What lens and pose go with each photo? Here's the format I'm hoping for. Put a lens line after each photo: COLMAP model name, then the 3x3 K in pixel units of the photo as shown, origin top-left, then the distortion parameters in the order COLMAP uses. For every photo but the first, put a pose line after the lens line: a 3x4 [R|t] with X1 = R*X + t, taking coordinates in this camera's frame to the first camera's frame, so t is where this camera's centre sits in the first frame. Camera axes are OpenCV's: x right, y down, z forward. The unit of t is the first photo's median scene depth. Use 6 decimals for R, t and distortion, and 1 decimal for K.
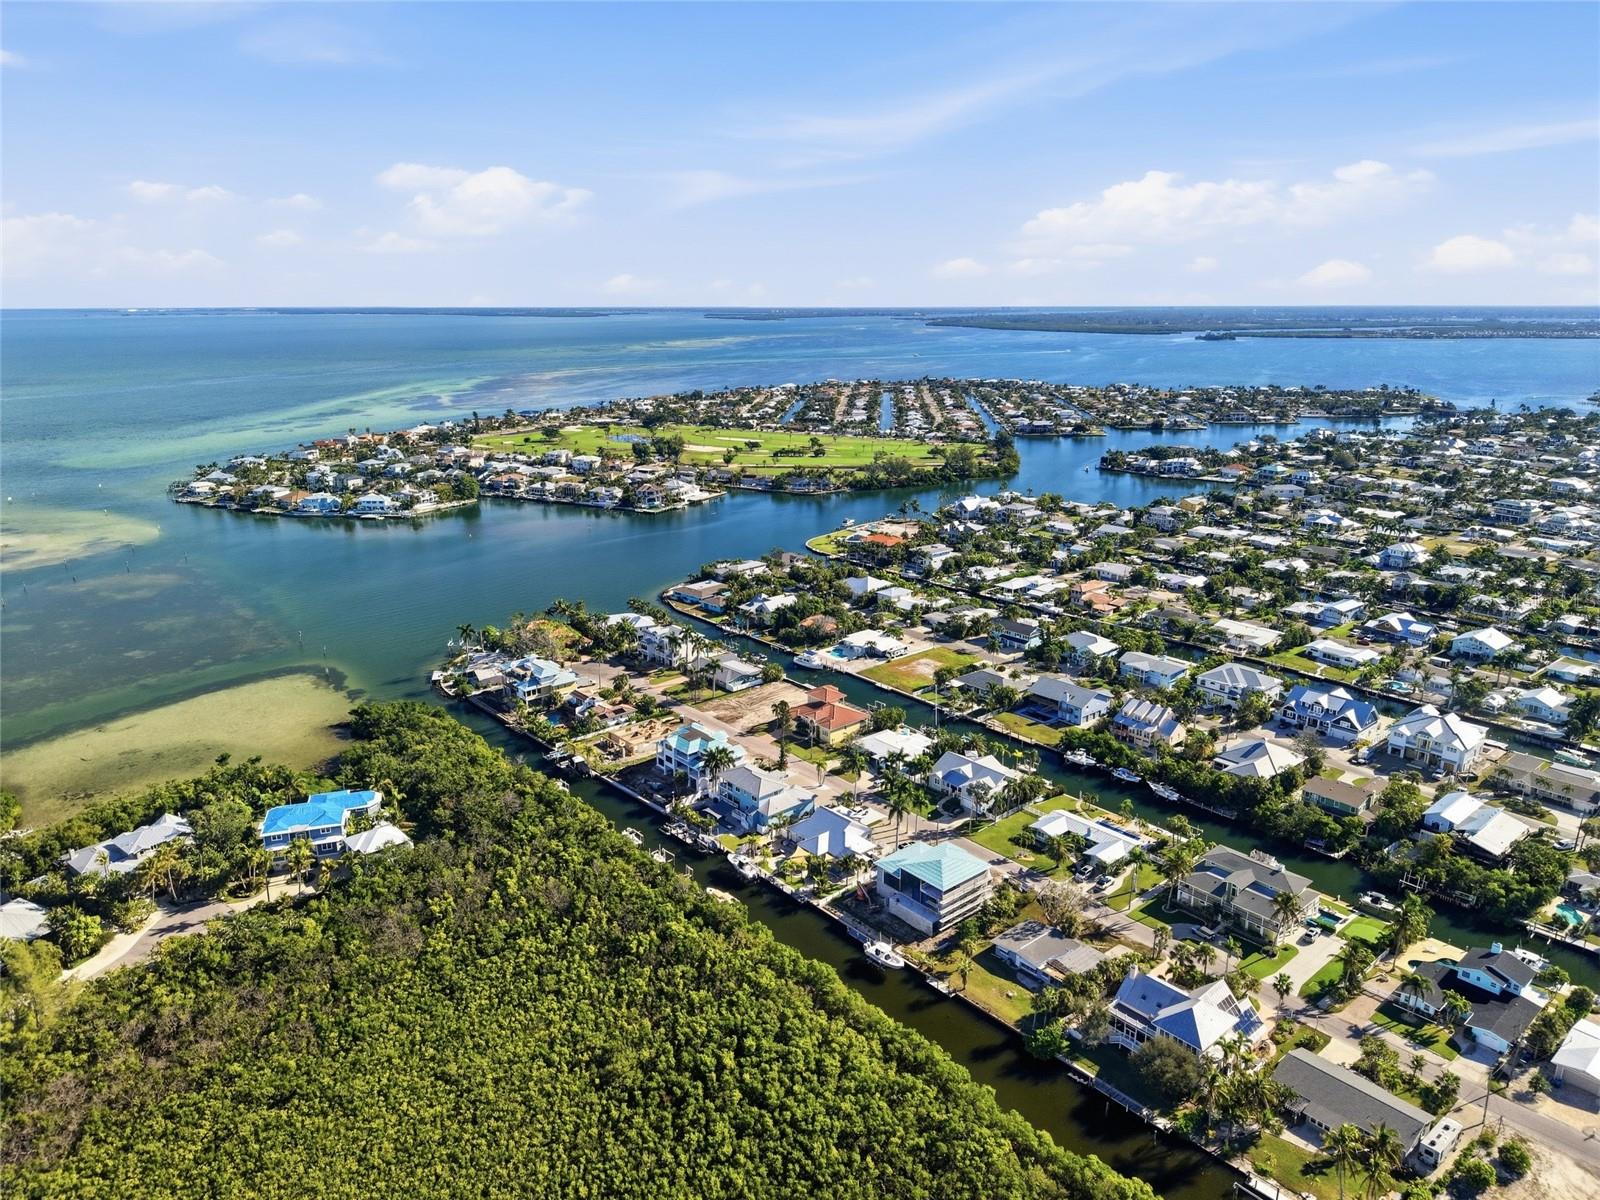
lens RADIAL K [[1065.5, 0, 800.0], [0, 1065.5, 600.0], [0, 0, 1]] dist [0.038161, 0.000422]
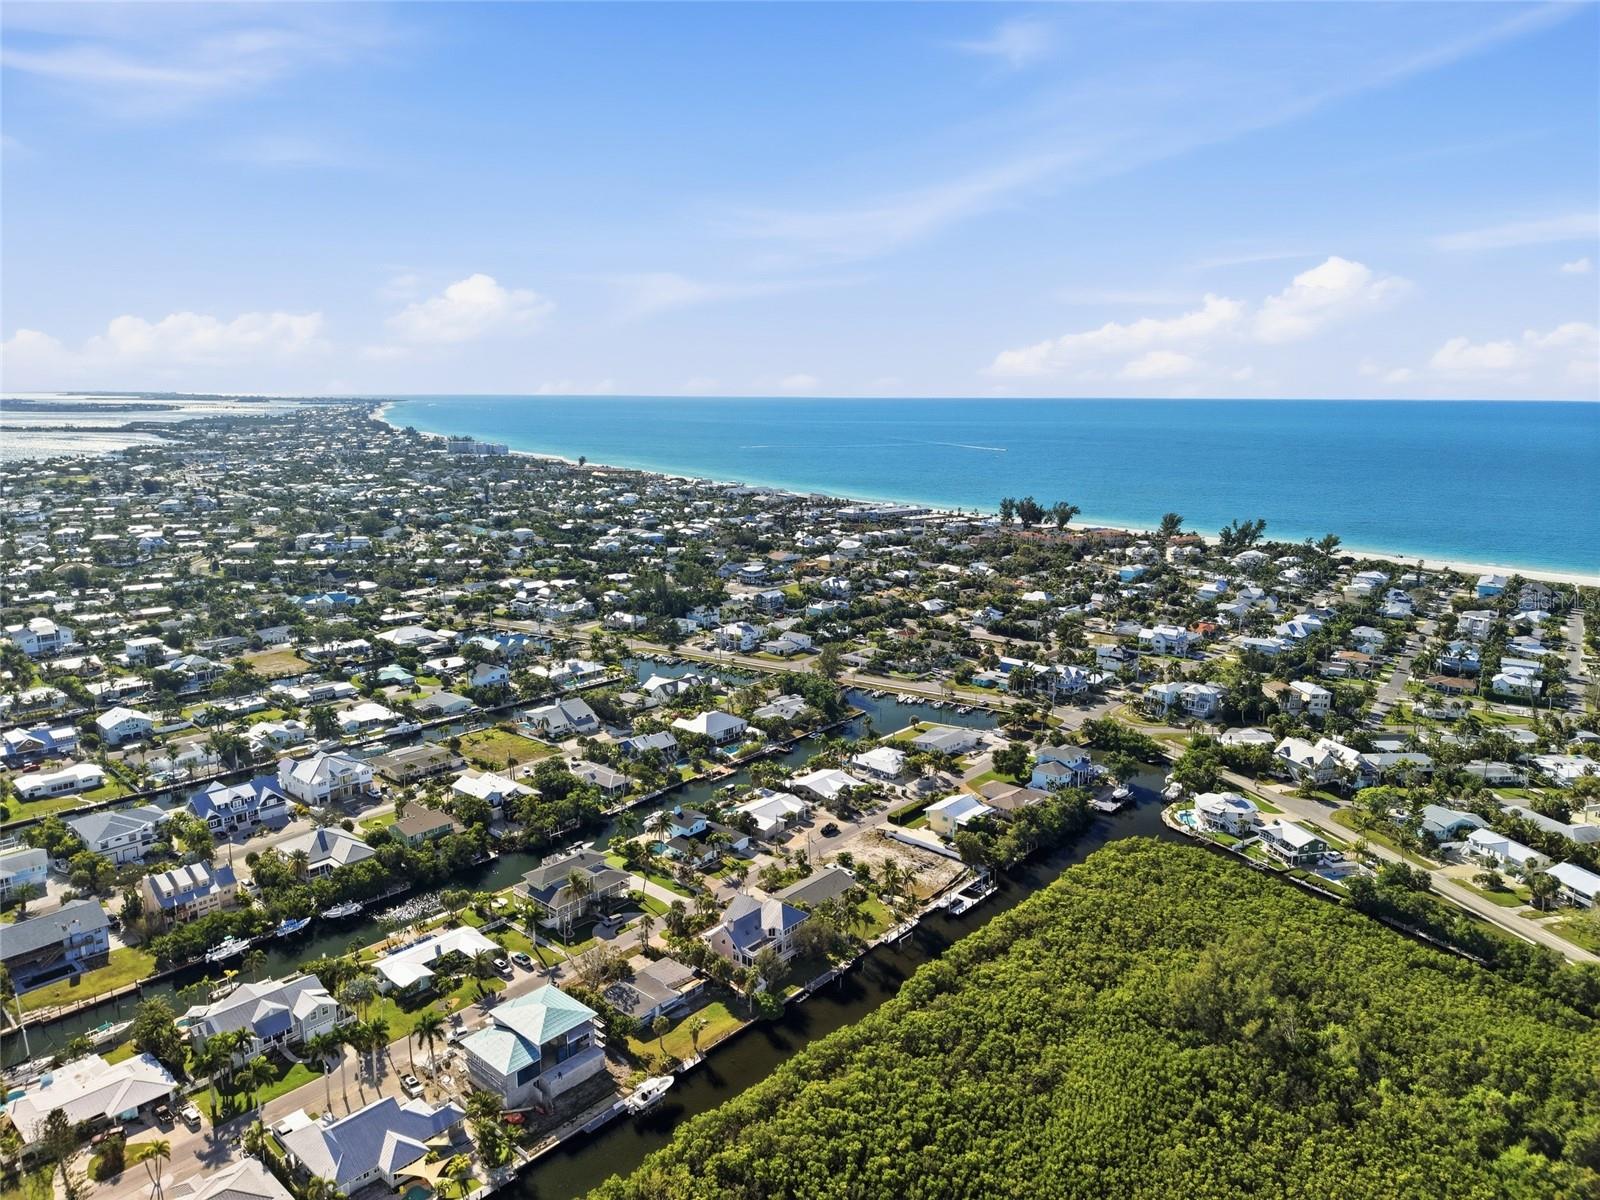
lens RADIAL K [[1099.0, 0, 800.0], [0, 1099.0, 600.0], [0, 0, 1]] dist [0.091400, -0.002797]
pose [[-0.121480, -0.192824, 0.973684, -0.486413], [0.267658, 0.938249, 0.219200, -0.144329], [-0.955825, 0.287243, -0.062368, 0.514723]]
